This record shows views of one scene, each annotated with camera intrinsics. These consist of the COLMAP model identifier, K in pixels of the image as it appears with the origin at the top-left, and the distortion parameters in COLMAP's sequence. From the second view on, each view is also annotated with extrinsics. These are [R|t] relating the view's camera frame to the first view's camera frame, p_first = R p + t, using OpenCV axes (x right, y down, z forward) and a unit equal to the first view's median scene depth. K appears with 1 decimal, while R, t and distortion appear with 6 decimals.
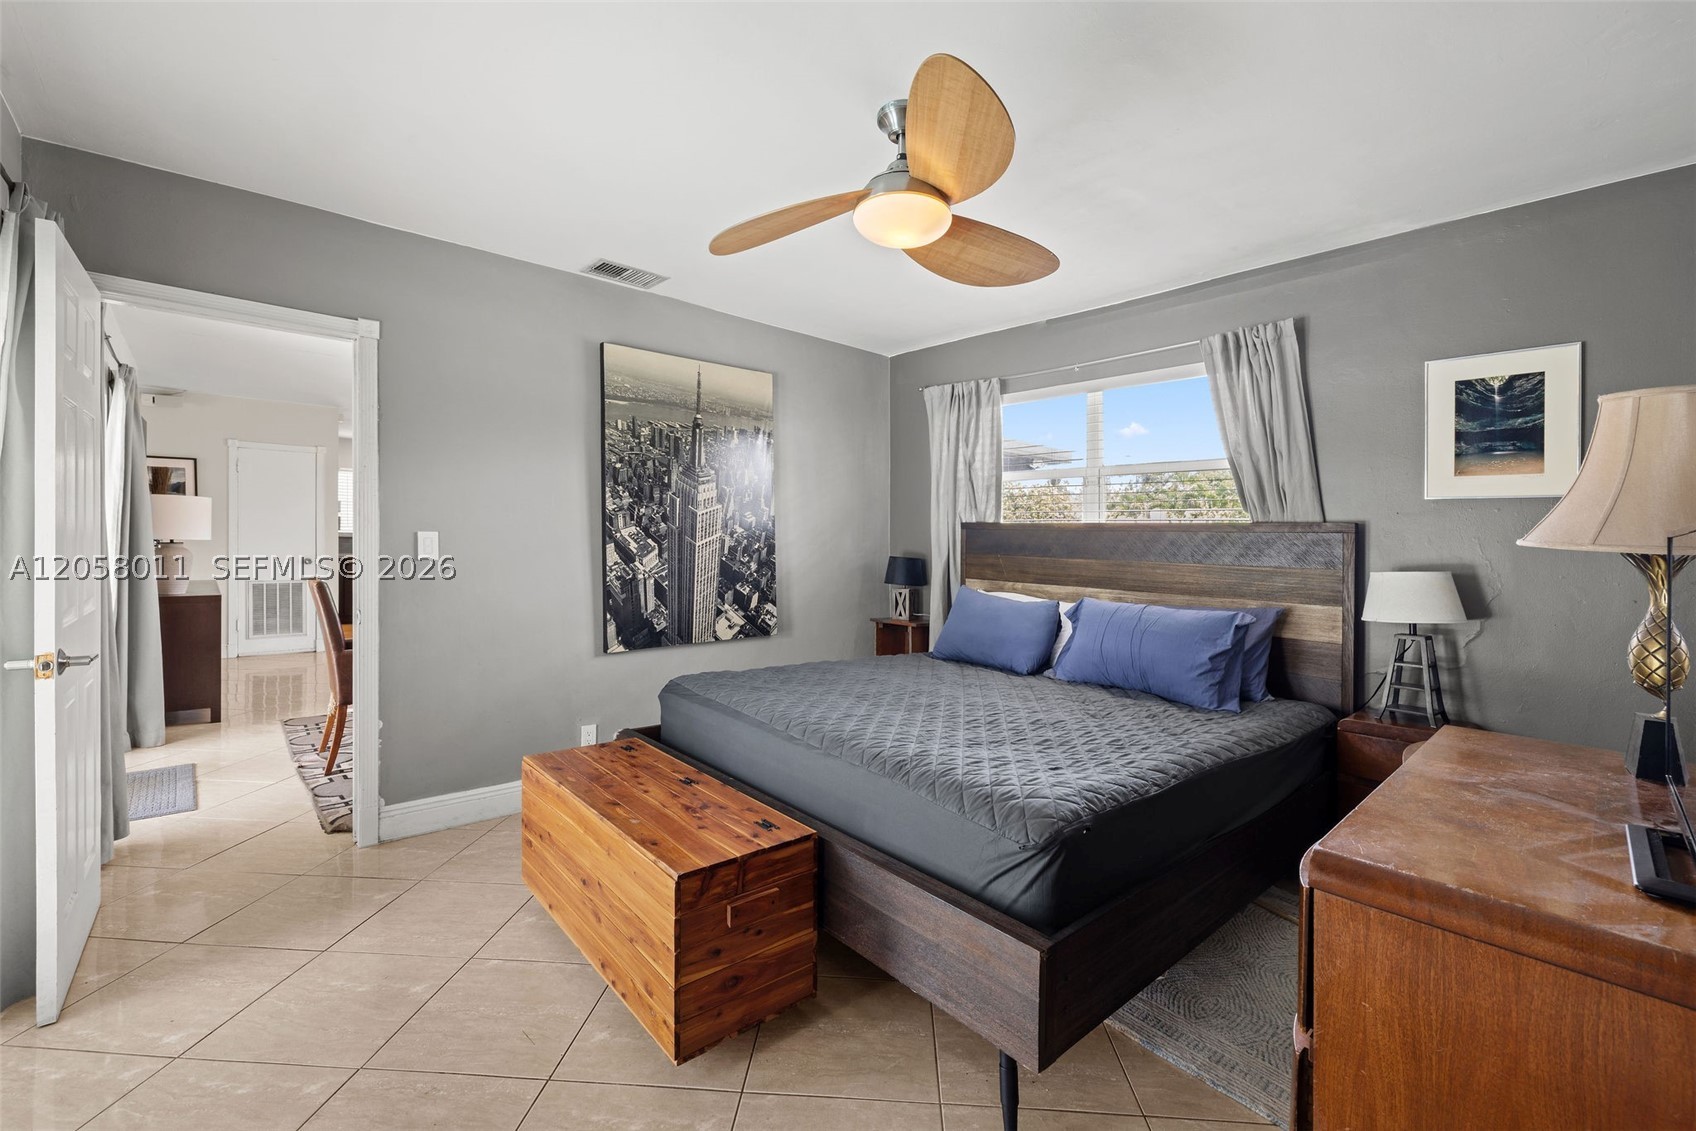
lens RADIAL K [[723.0, 0, 853.1], [0, 723.0, 549.7], [0, 0, 1]] dist [0.003719, 0.000404]
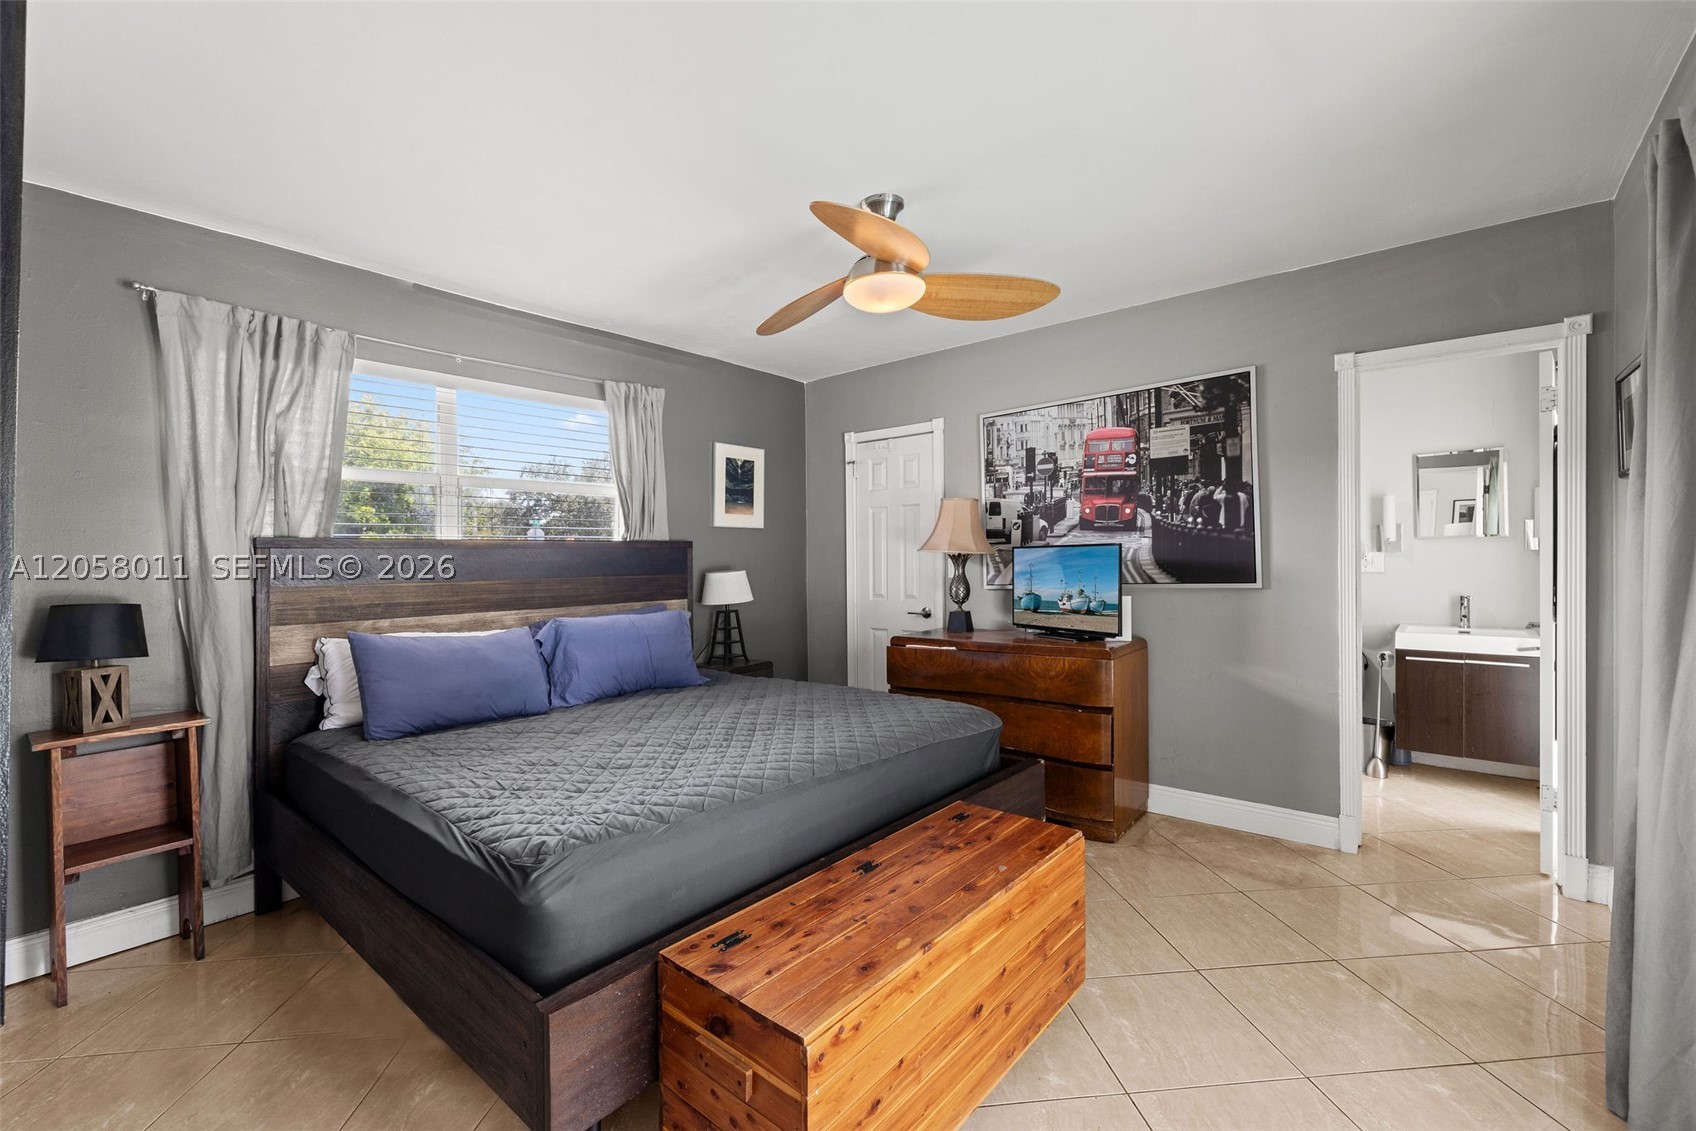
lens RADIAL K [[723.0, 0, 834.9], [0, 723.0, 552.2], [0, 0, 1]] dist [0.003719, 0.000404]
pose [[-0.138650, -0.018659, 0.990166, -0.897628], [0.024435, 0.999454, 0.022256, -0.043491], [-0.990040, 0.027281, -0.138118, 1.006642]]
